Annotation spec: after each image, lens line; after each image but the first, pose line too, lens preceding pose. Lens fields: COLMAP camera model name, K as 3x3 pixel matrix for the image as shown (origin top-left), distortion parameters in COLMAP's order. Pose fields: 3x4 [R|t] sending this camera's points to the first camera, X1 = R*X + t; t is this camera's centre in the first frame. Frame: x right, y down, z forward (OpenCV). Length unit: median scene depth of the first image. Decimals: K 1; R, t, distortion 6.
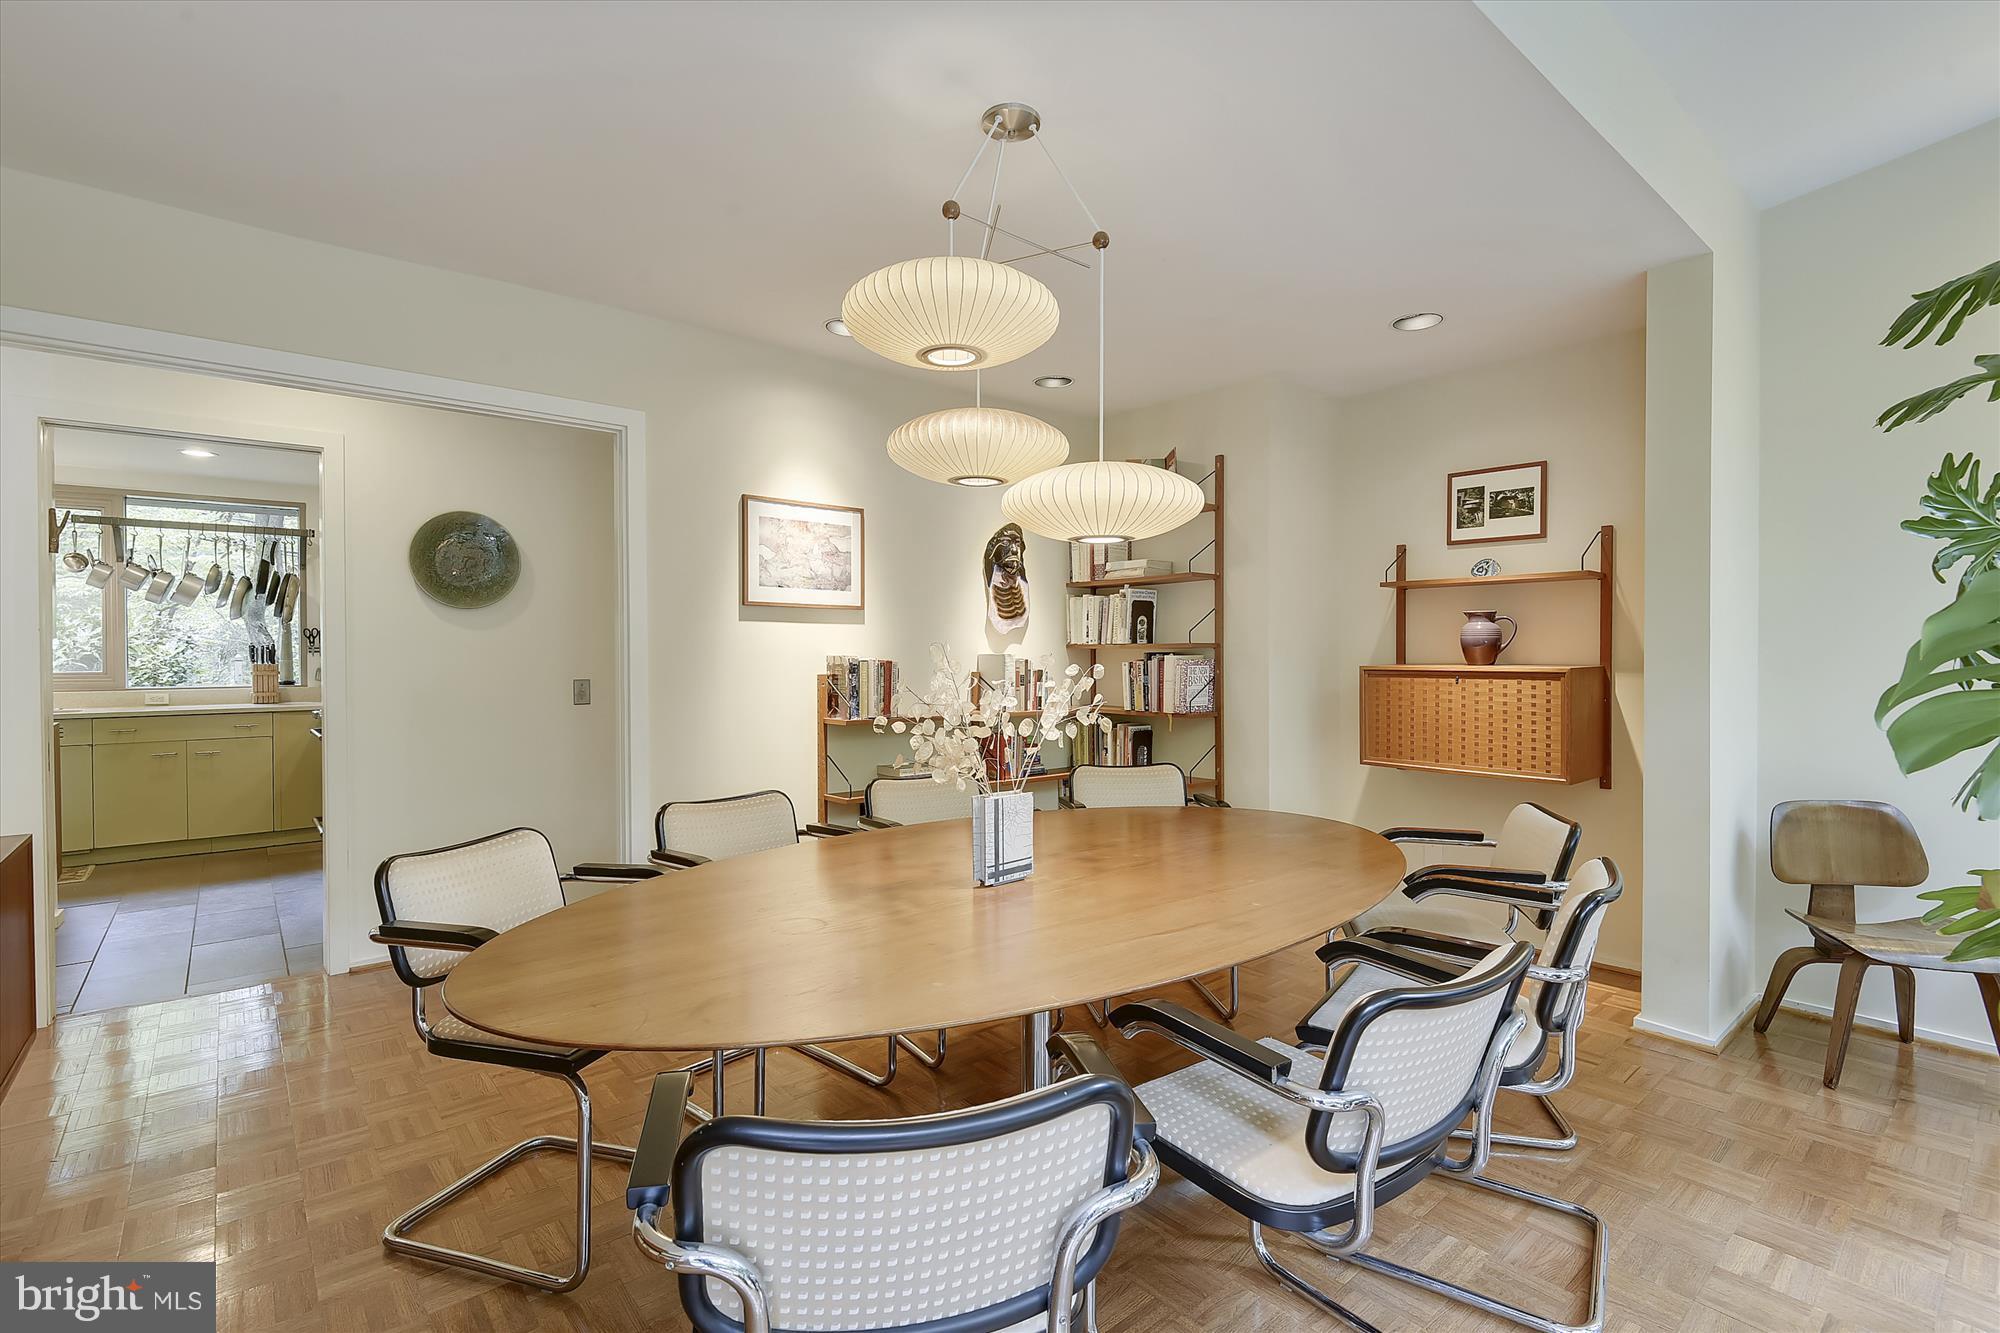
lens RADIAL K [[934.3, 0, 988.3], [0, 934.3, 663.6], [0, 0, 1]] dist [0.029682, -0.016692]
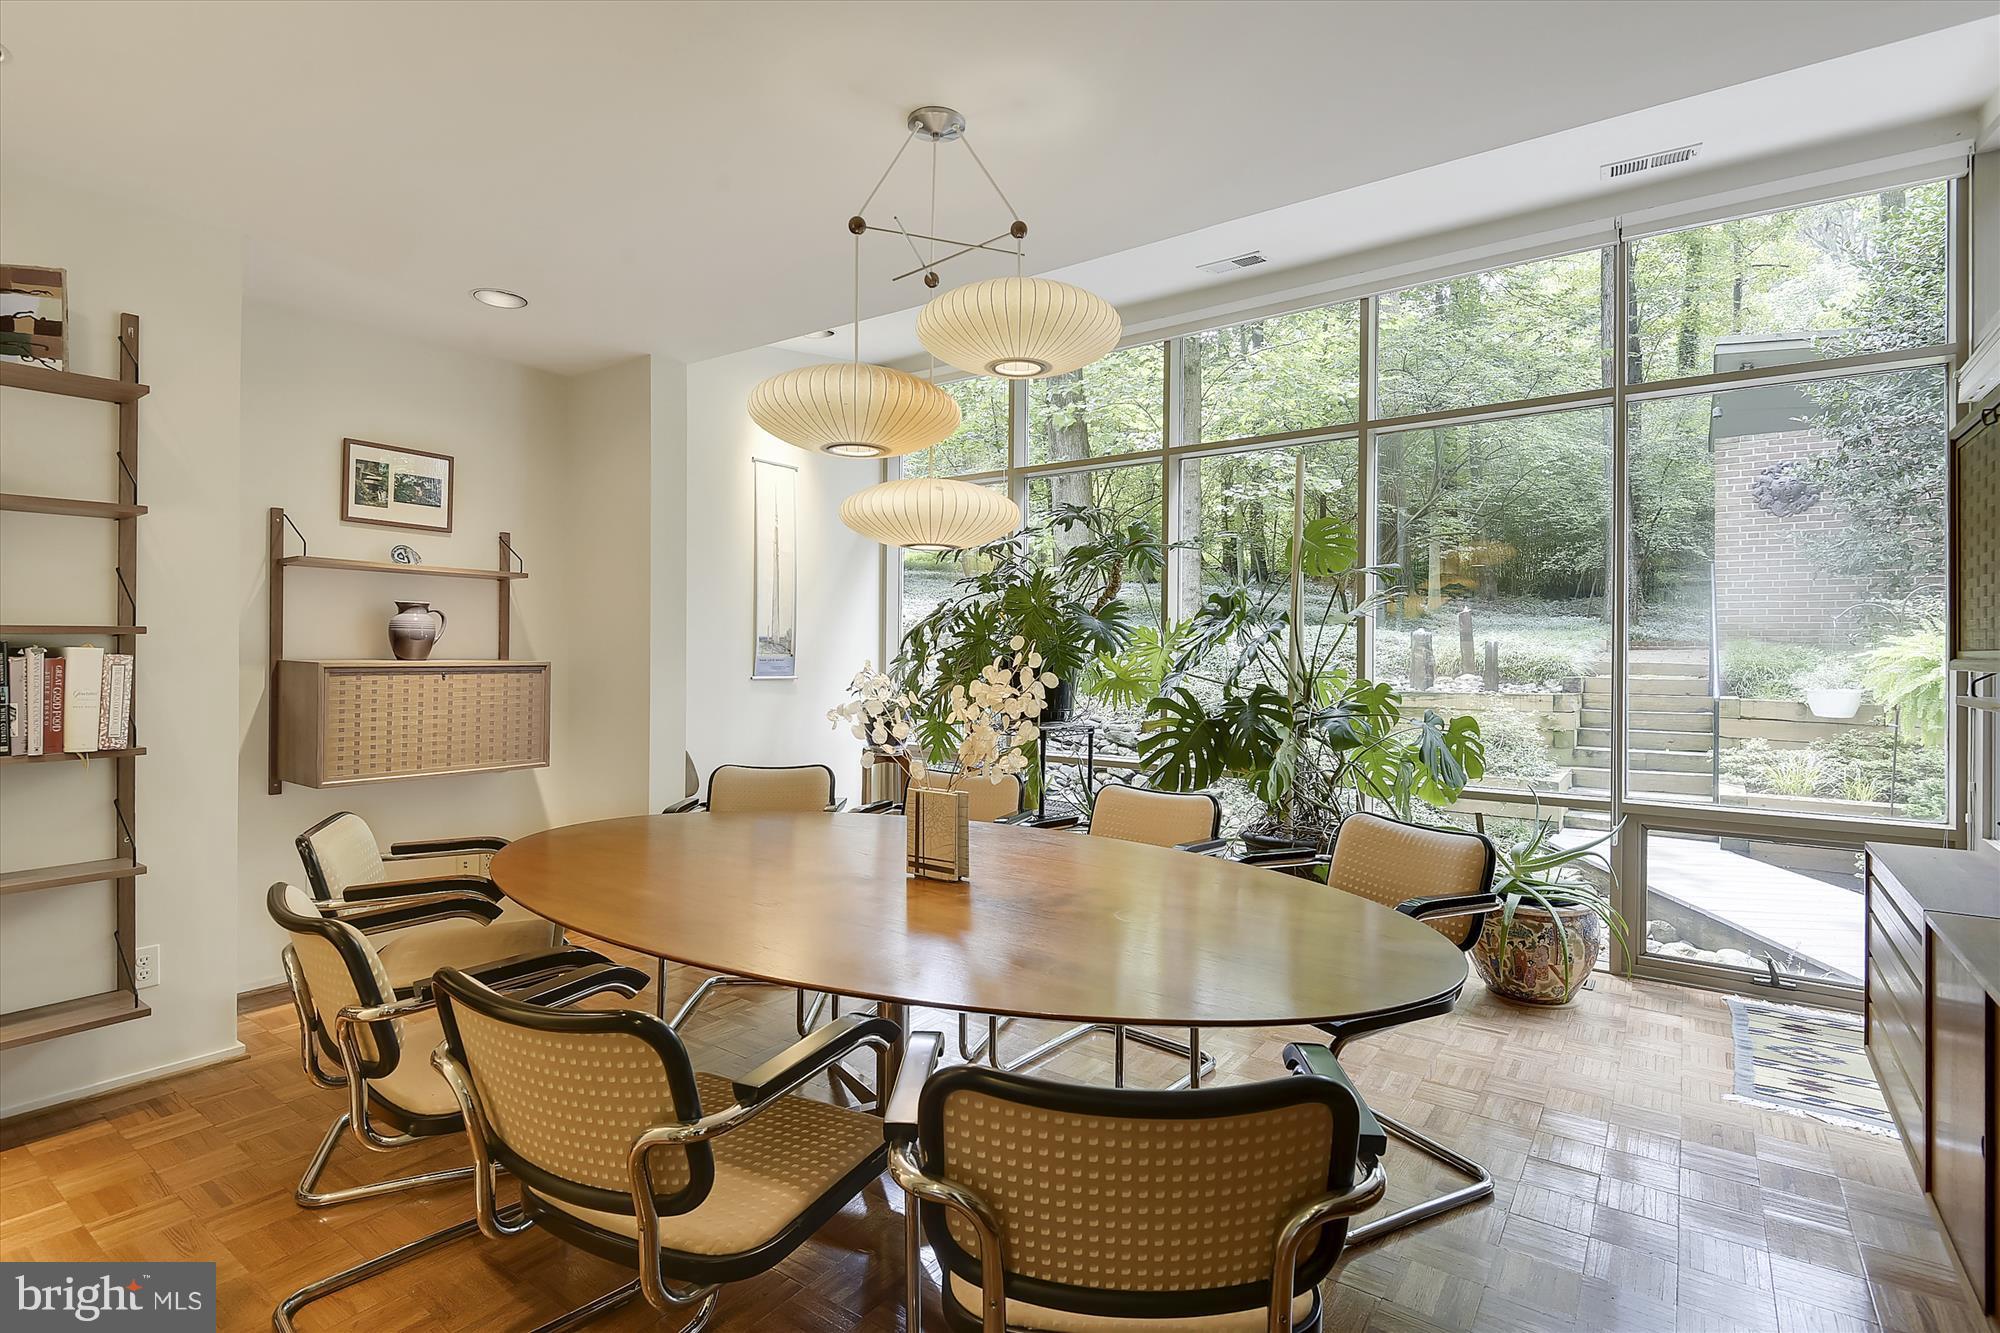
lens RADIAL K [[934.3, 0, 988.3], [0, 934.3, 663.6], [0, 0, 1]] dist [0.029682, -0.016692]
pose [[-0.217000, -0.013050, 0.976084, -0.509082], [0.000631, 0.999909, 0.013508, -0.006847], [-0.976171, 0.003547, -0.216972, 0.644522]]
